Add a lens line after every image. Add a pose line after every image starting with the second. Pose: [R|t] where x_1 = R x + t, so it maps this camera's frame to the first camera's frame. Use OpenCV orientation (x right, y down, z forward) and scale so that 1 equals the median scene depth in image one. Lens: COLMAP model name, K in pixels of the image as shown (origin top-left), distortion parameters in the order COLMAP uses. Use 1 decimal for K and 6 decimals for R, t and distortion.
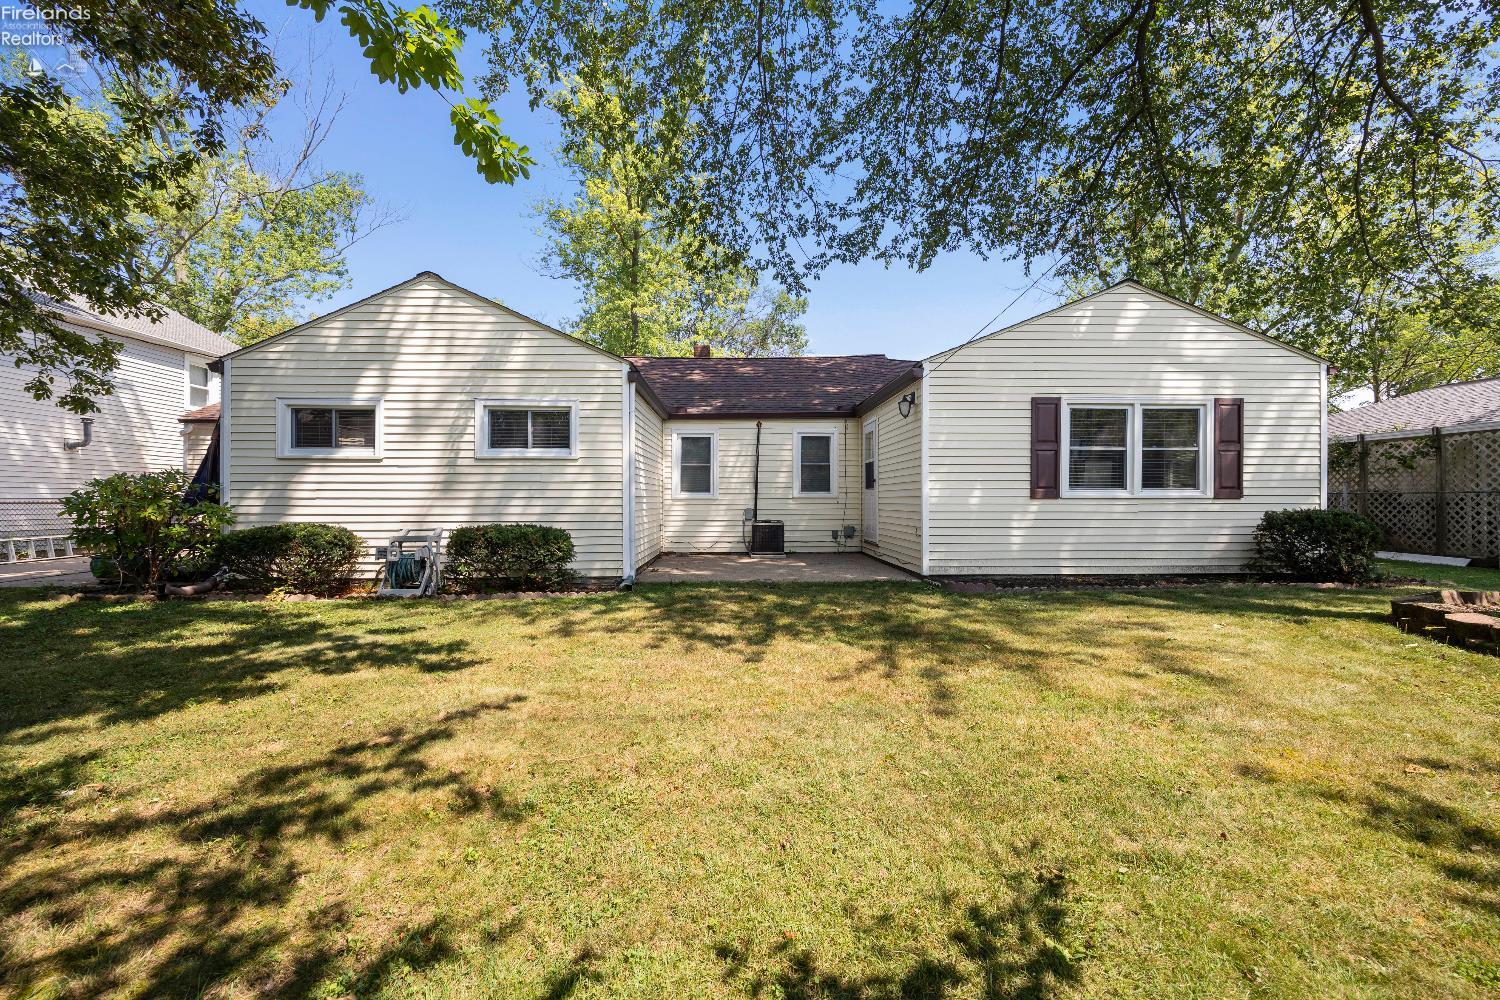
lens RADIAL K [[569.9, 0, 750.0], [0, 569.9, 500.0], [0, 0, 1]] dist [0.008548, -0.000071]
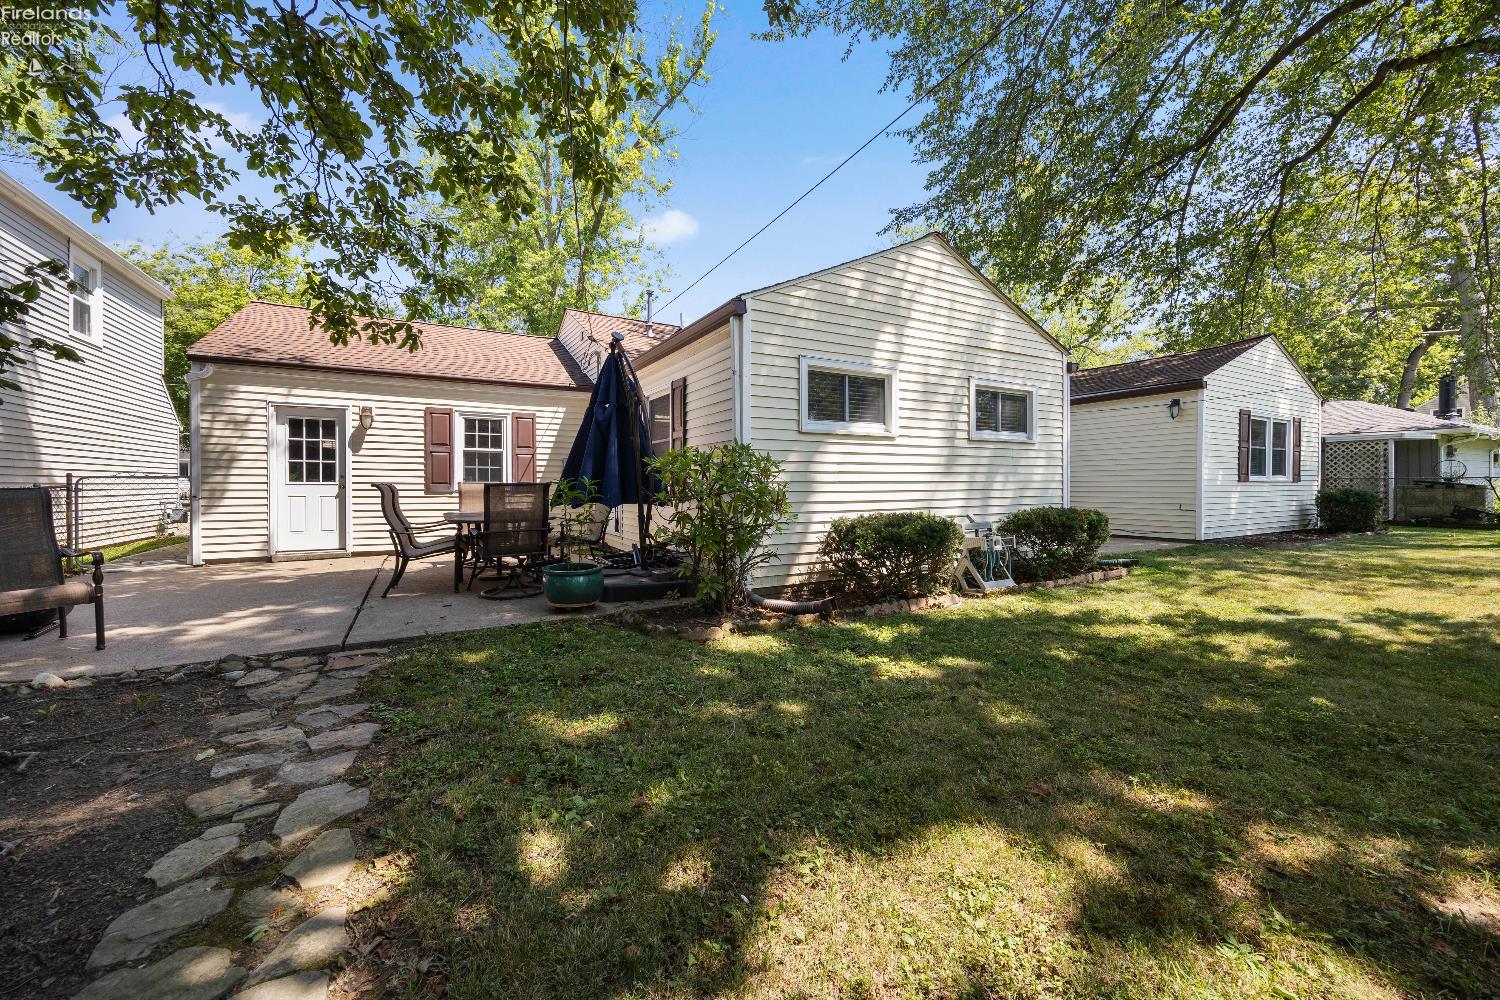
lens RADIAL K [[569.9, 0, 750.0], [0, 569.9, 500.0], [0, 0, 1]] dist [0.008548, -0.000071]
pose [[0.884720, -0.016969, 0.465813, -1.204540], [0.008644, 0.999763, 0.020002, 0.005010], [-0.466042, -0.013670, 0.884657, 0.318021]]
